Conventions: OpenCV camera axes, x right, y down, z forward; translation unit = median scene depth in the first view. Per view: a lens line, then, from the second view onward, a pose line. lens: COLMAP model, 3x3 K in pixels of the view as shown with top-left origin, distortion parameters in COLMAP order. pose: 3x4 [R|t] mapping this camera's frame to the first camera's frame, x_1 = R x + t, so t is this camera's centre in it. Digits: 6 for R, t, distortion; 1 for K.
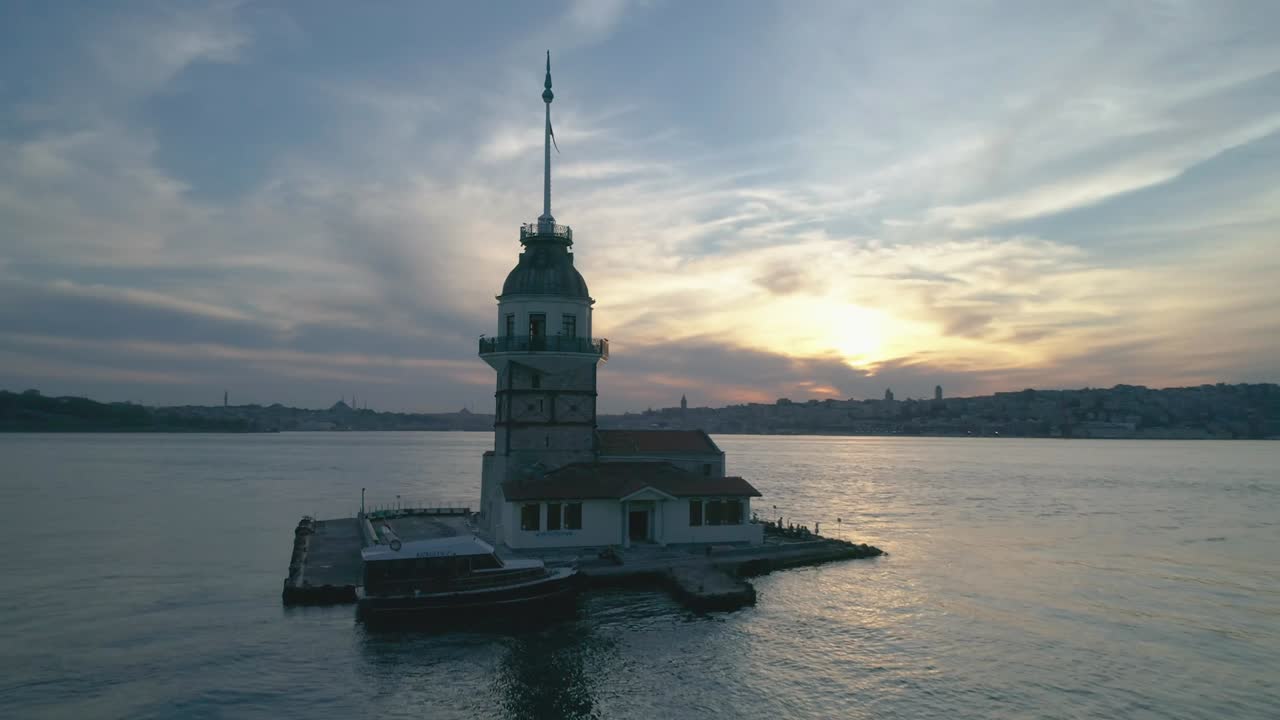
lens RADIAL K [[990.1, 0, 640.0], [0, 990.1, 360.0], [0, 0, 1]] dist [0.000364, 0.003652]
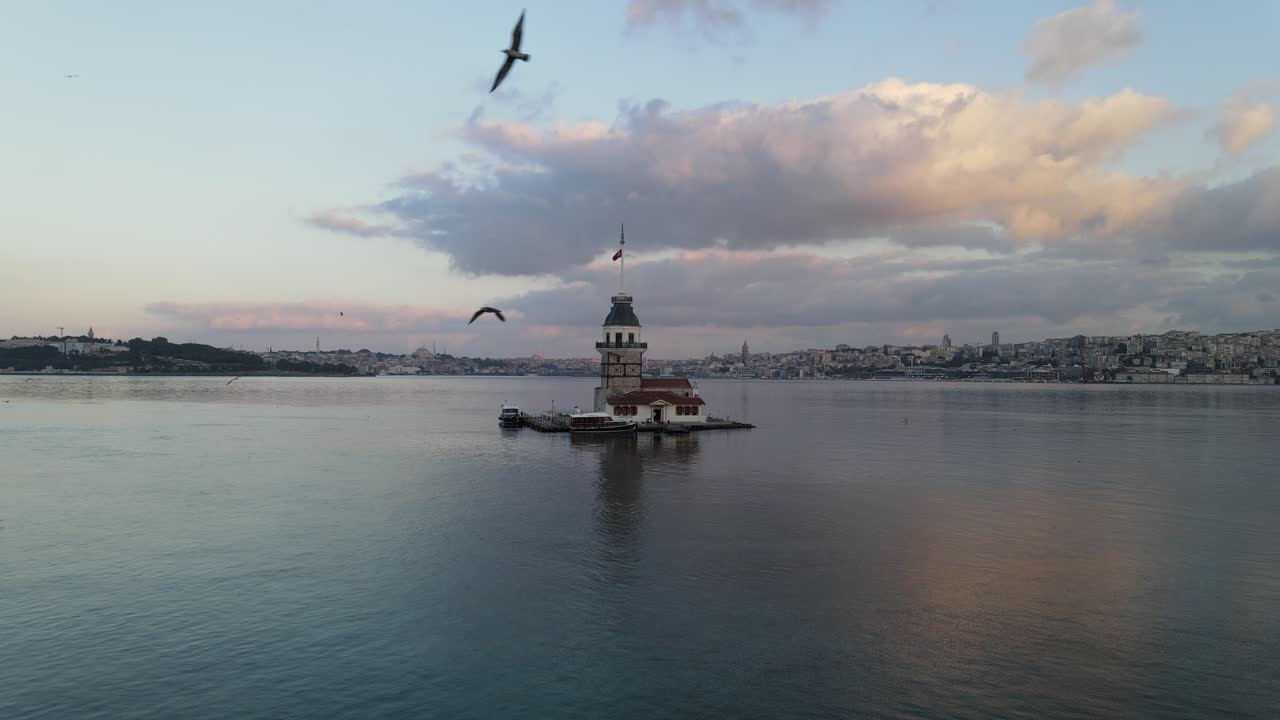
lens RADIAL K [[990.1, 0, 640.0], [0, 990.1, 360.0], [0, 0, 1]] dist [0.000364, 0.003652]
pose [[0.997714, 0.000887, -0.067571, 0.116561], [0.002933, 0.998403, 0.056409, -0.114524], [0.067513, -0.056479, 0.996119, -1.457231]]
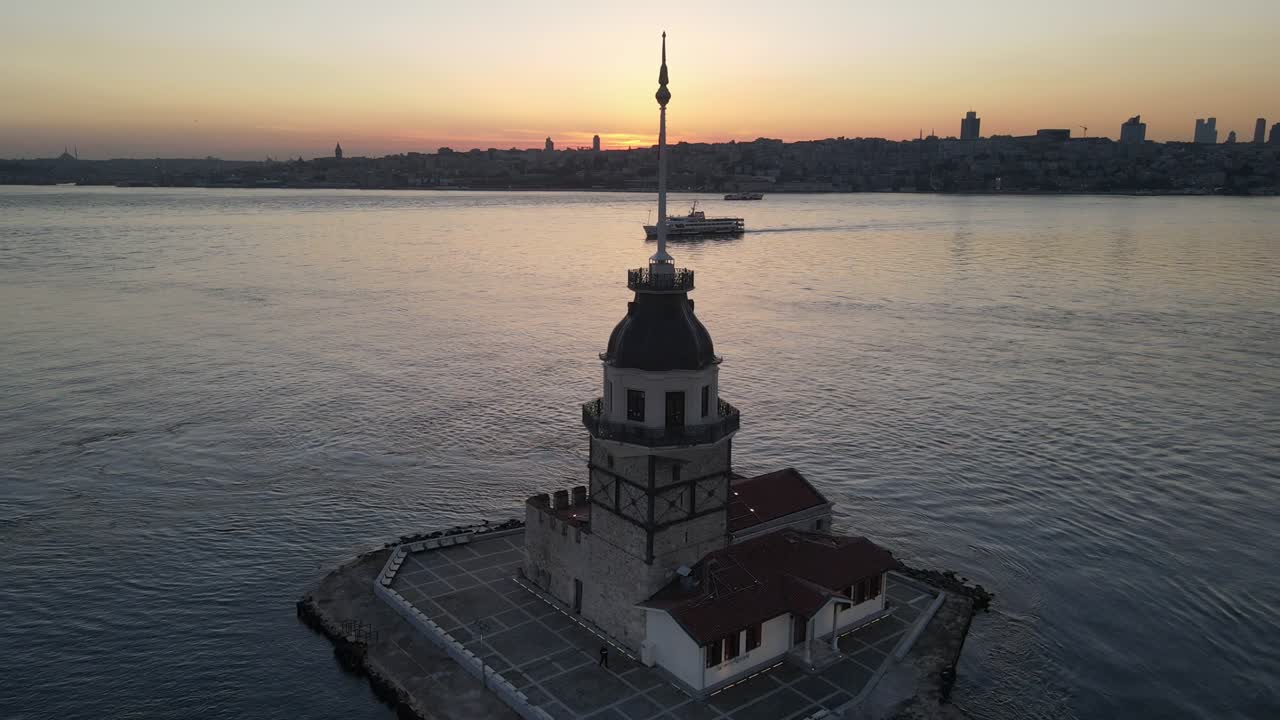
lens RADIAL K [[990.1, 0, 640.0], [0, 990.1, 360.0], [0, 0, 1]] dist [0.000364, 0.003652]
pose [[0.939850, -0.064469, 0.335450, -0.383002], [-0.023796, 0.967286, 0.252570, -0.263332], [-0.340759, -0.245360, 0.907569, 0.259013]]
